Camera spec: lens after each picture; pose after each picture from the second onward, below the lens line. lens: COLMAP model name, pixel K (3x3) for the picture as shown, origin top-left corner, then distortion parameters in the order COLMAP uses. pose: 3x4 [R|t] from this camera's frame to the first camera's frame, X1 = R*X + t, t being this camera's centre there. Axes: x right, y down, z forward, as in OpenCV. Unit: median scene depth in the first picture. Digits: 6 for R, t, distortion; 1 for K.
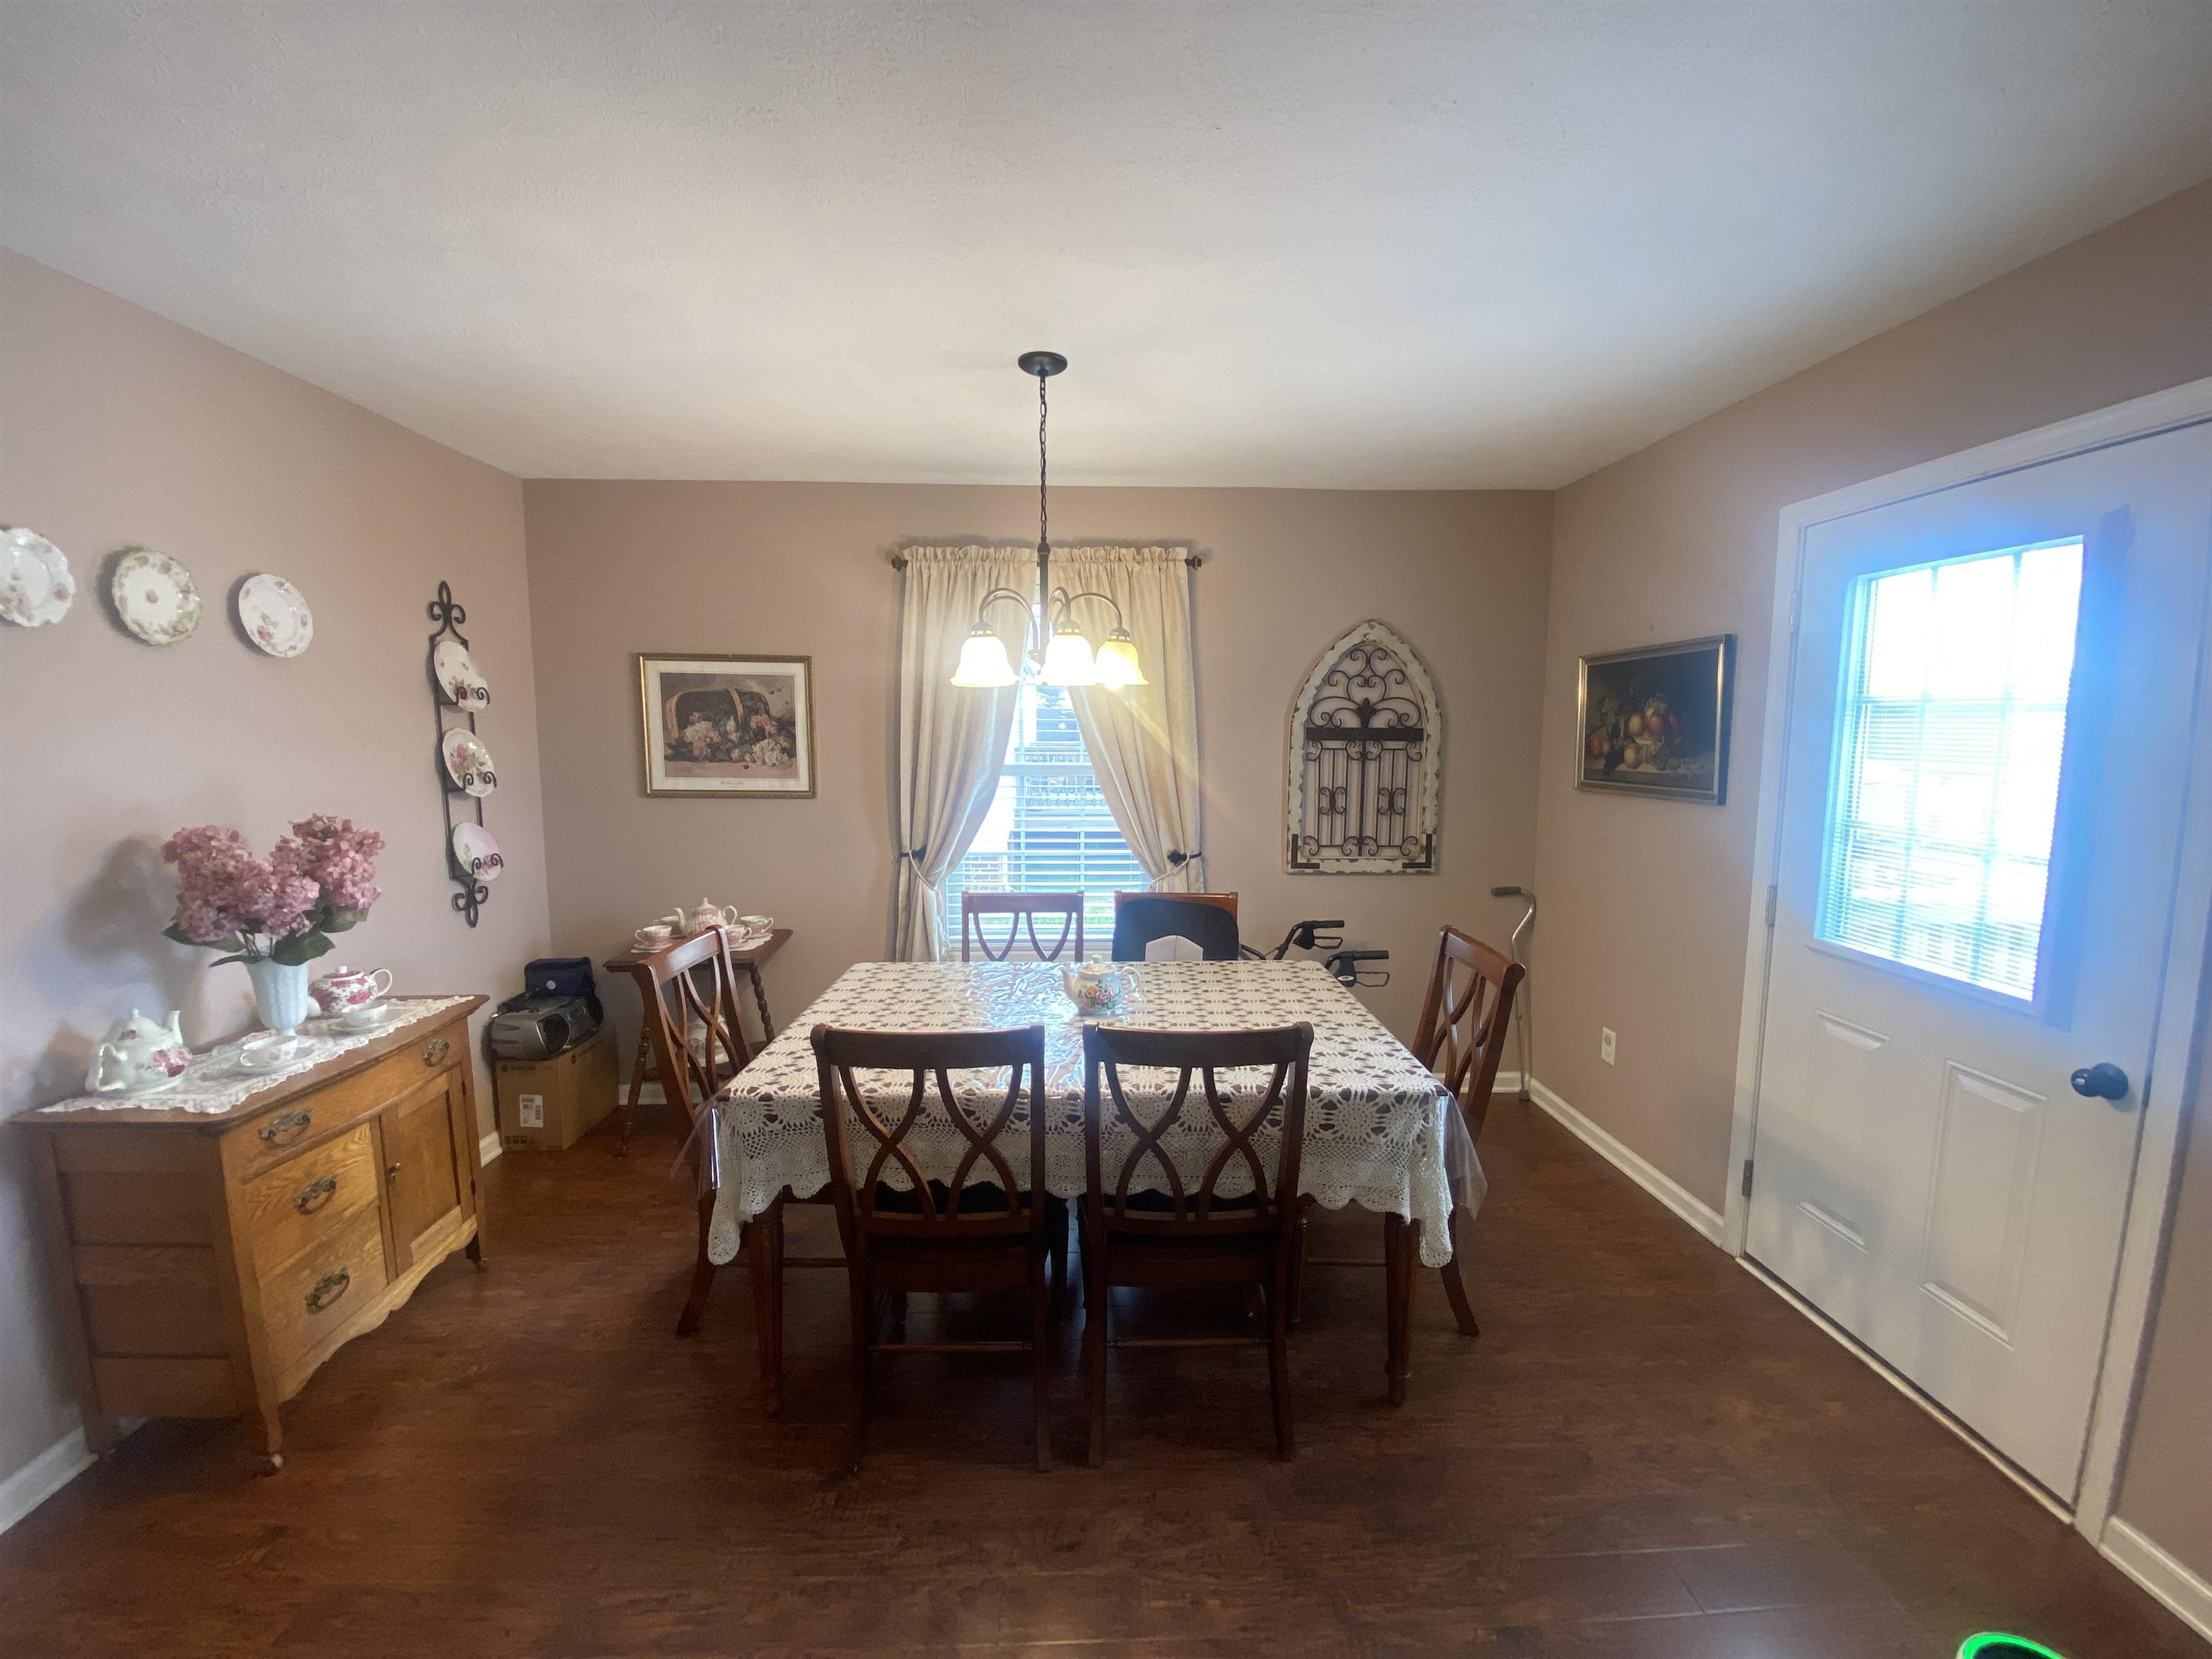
lens RADIAL K [[885.7, 0, 1069.3], [0, 885.7, 830.3], [0, 0, 1]] dist [0.005910, -0.013582]
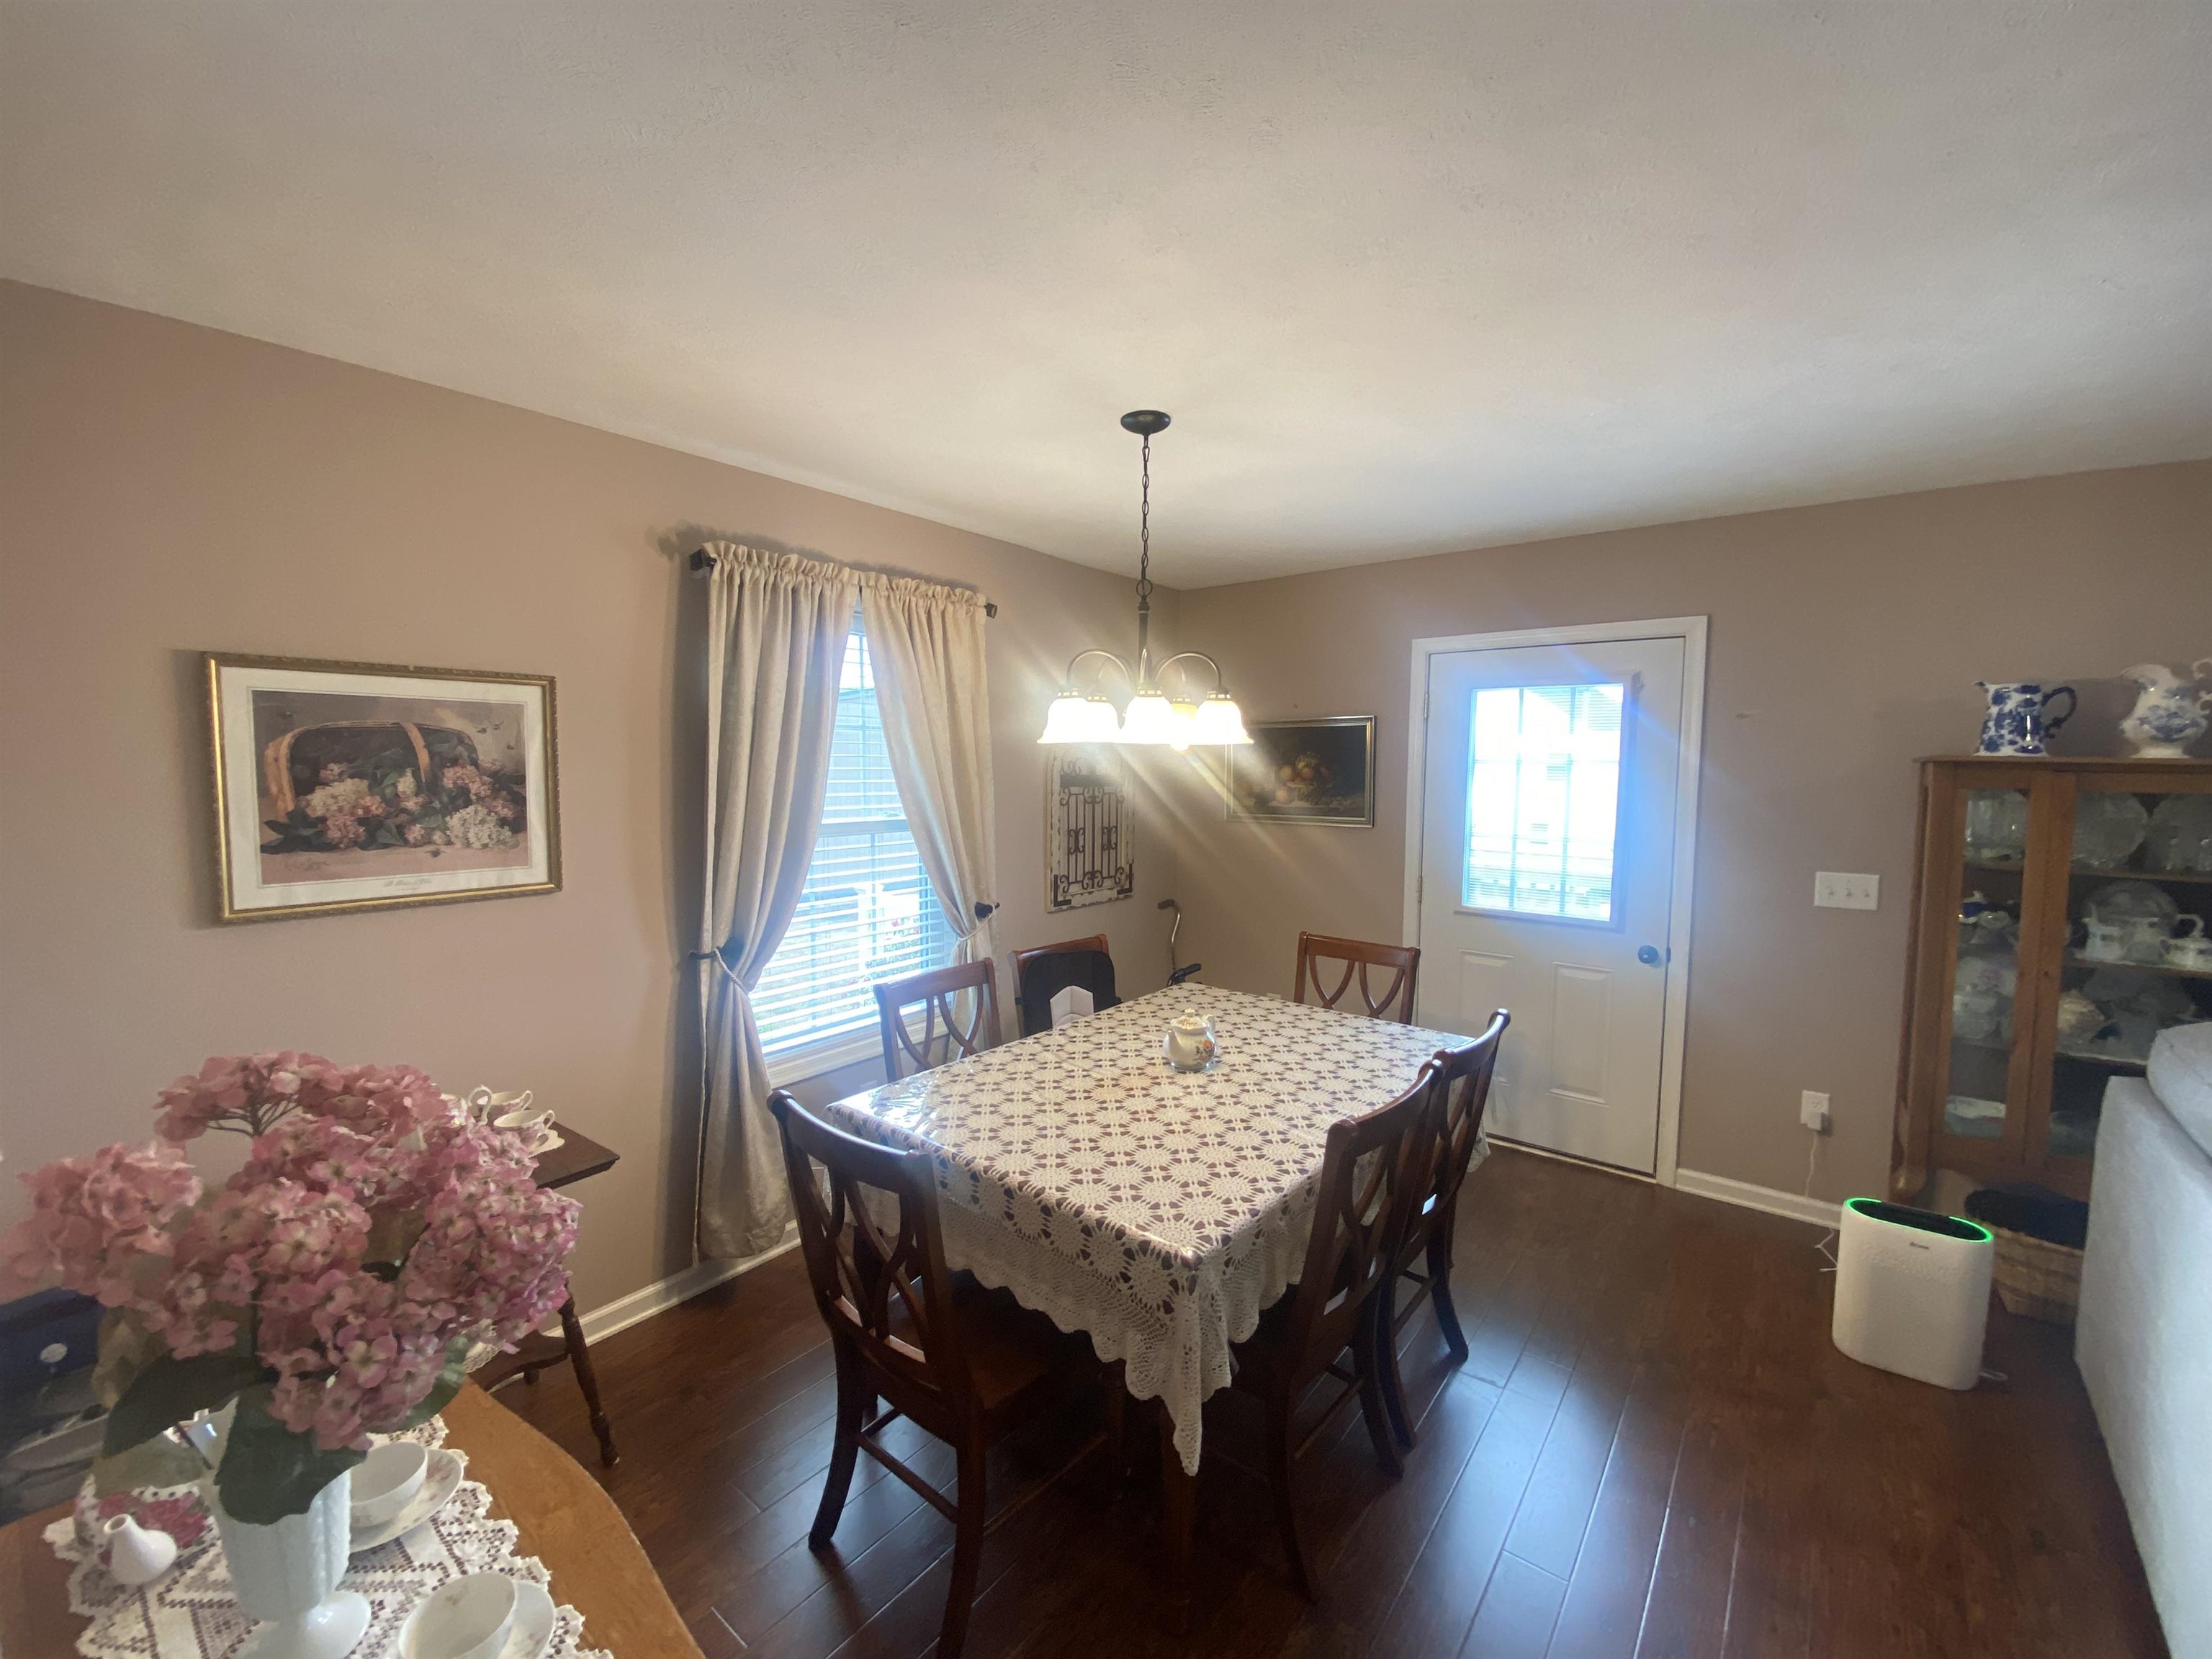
lens RADIAL K [[885.7, 0, 1114.4], [0, 885.7, 832.5], [0, 0, 1]] dist [0.005910, -0.013582]
pose [[0.646204, -0.063059, 0.760555, -0.525672], [0.083635, 0.996429, 0.011555, -0.054386], [-0.758568, 0.056143, 0.649171, 0.265300]]
